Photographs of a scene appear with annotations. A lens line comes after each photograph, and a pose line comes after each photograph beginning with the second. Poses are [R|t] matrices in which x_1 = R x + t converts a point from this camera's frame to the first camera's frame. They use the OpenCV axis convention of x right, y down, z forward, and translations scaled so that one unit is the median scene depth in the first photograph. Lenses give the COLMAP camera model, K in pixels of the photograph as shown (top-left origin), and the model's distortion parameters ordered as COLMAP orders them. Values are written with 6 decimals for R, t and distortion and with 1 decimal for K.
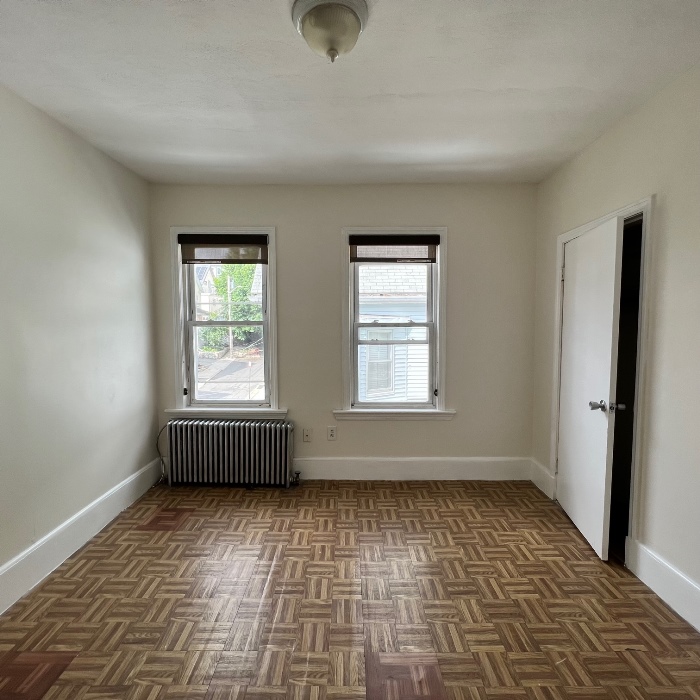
lens RADIAL K [[371.9, 0, 346.0], [0, 371.9, 347.8], [0, 0, 1]] dist [-0.006800, 0.002368]
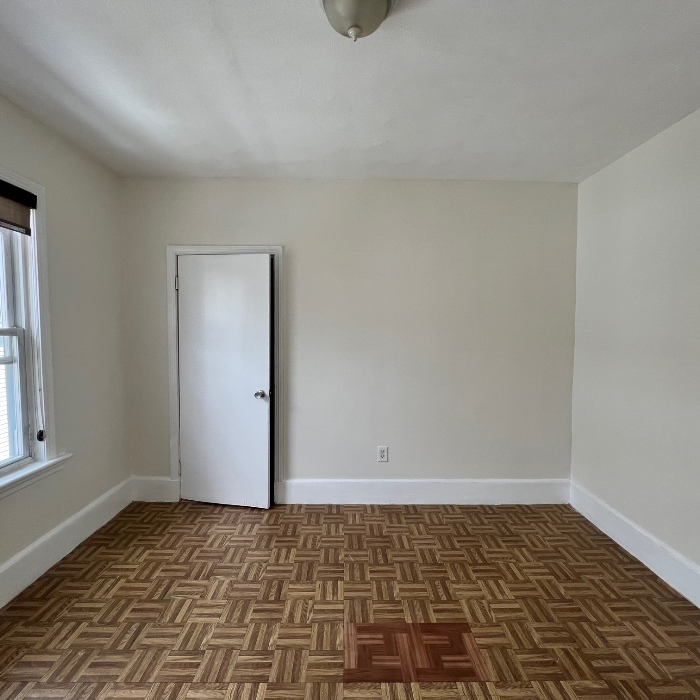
lens RADIAL K [[371.9, 0, 345.8], [0, 371.9, 351.1], [0, 0, 1]] dist [-0.006800, 0.002368]
pose [[-0.017836, -0.051262, 0.998526, -0.534468], [0.058362, 0.996929, 0.052223, -0.040783], [-0.998136, 0.059208, -0.014789, 0.607555]]
